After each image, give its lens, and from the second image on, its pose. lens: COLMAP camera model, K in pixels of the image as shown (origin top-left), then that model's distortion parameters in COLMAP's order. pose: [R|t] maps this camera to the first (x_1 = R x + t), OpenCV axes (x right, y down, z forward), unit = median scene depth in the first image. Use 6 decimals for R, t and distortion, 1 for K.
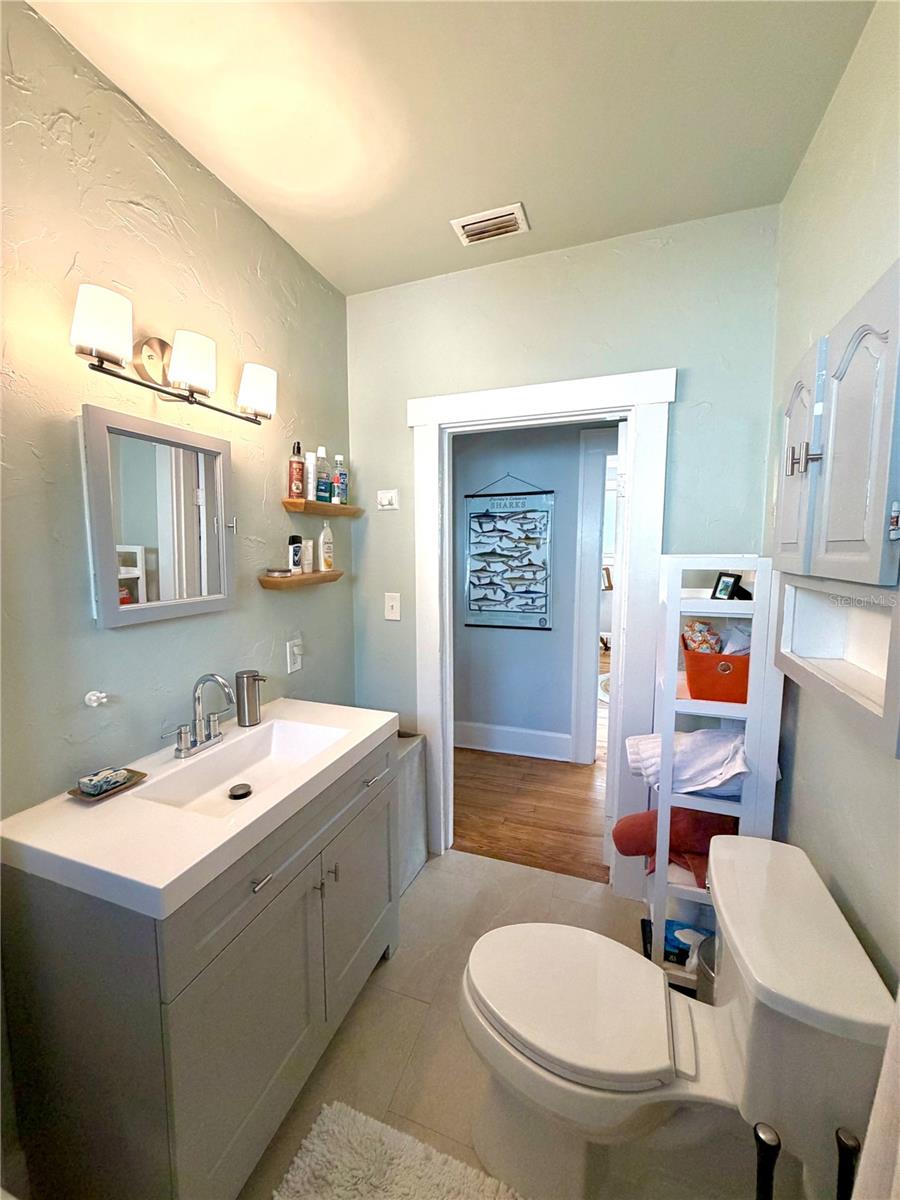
lens RADIAL K [[477.2, 0, 452.1], [0, 477.2, 595.1], [0, 0, 1]] dist [-0.000423, -0.000023]
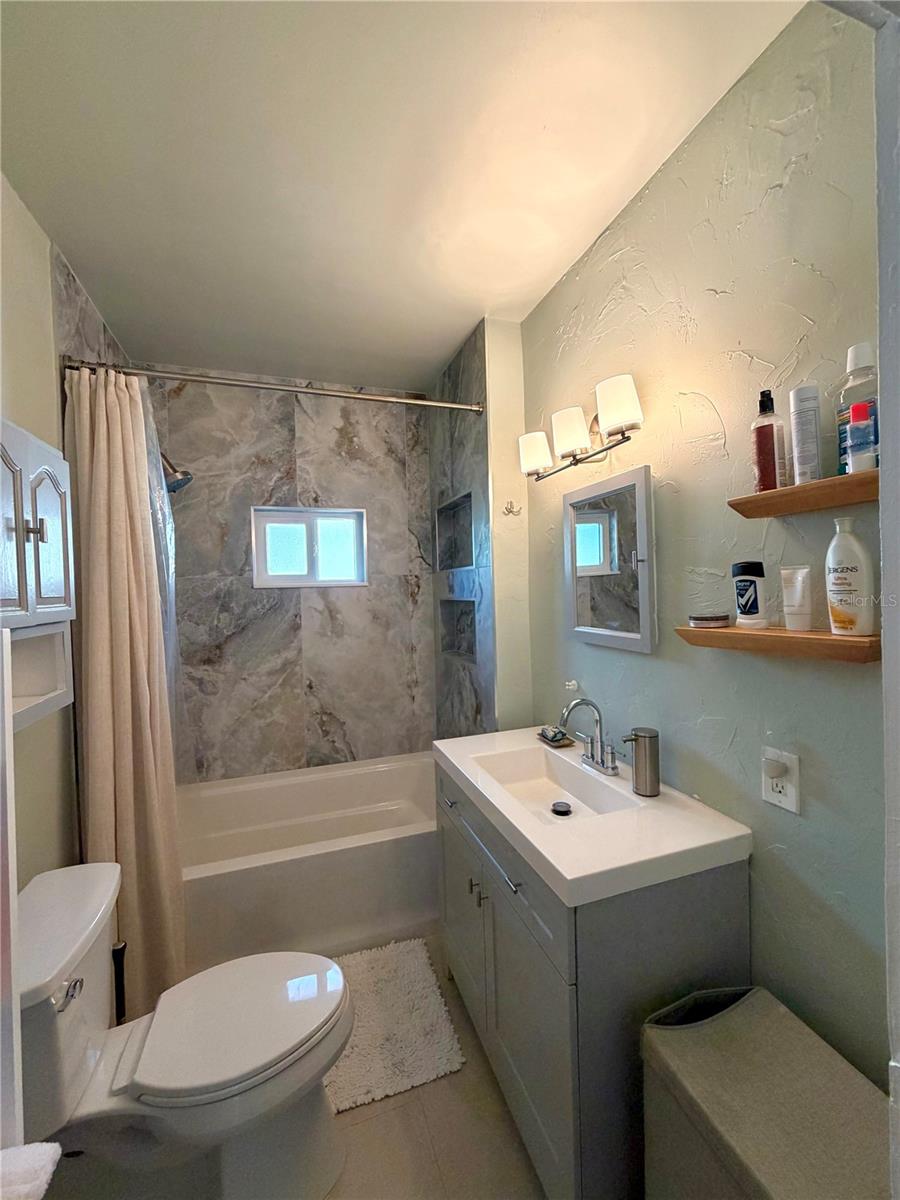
lens RADIAL K [[477.2, 0, 446.0], [0, 477.2, 595.7], [0, 0, 1]] dist [-0.000423, -0.000023]
pose [[-0.780474, 0.035953, -0.624153, 0.152643], [-0.034611, 0.994329, 0.100556, -0.061945], [0.624229, 0.100084, -0.774804, 0.585511]]
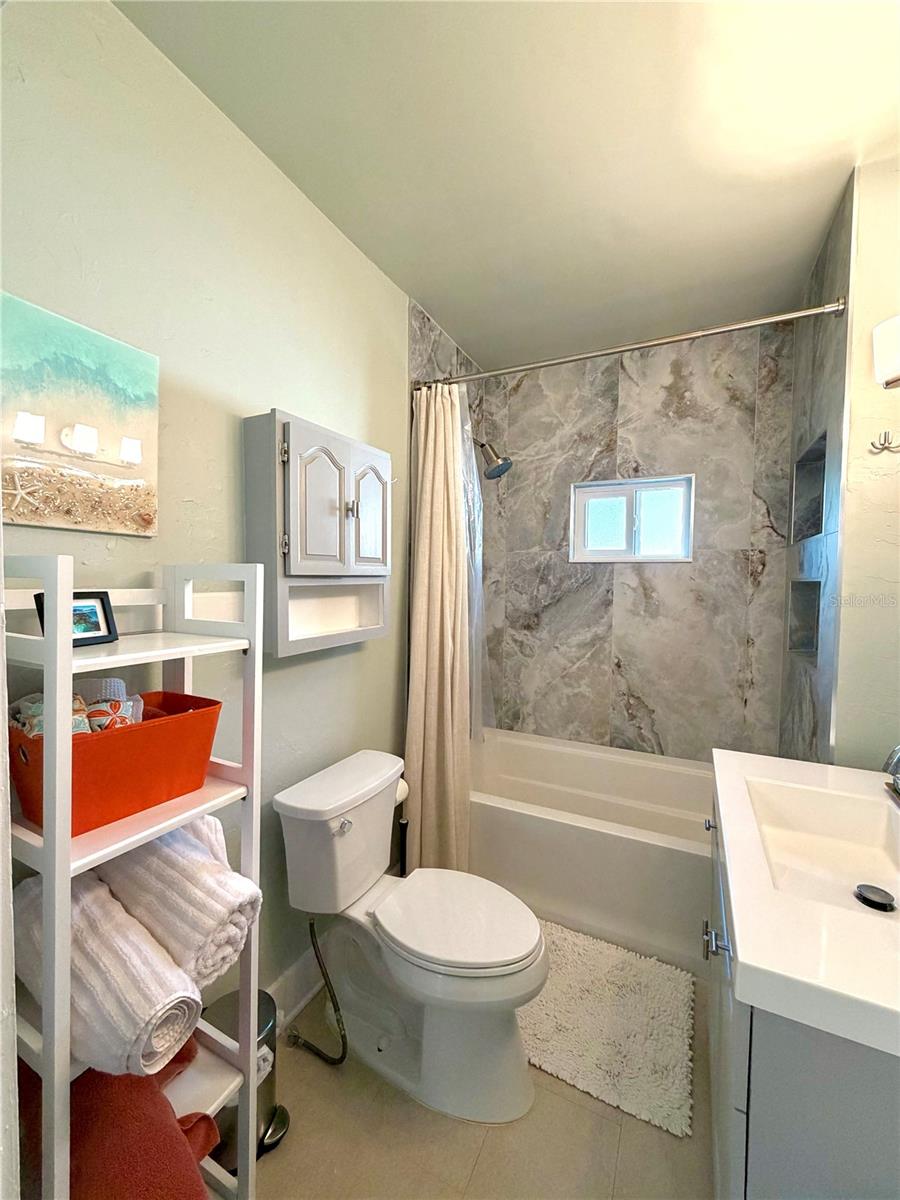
lens RADIAL K [[477.2, 0, 449.6], [0, 477.2, 596.6], [0, 0, 1]] dist [-0.000423, -0.000023]
pose [[-0.993087, -0.009067, 0.117030, 0.035508], [0.007890, 0.989602, 0.143618, -0.048071], [-0.117115, 0.143548, -0.982689, 0.612150]]
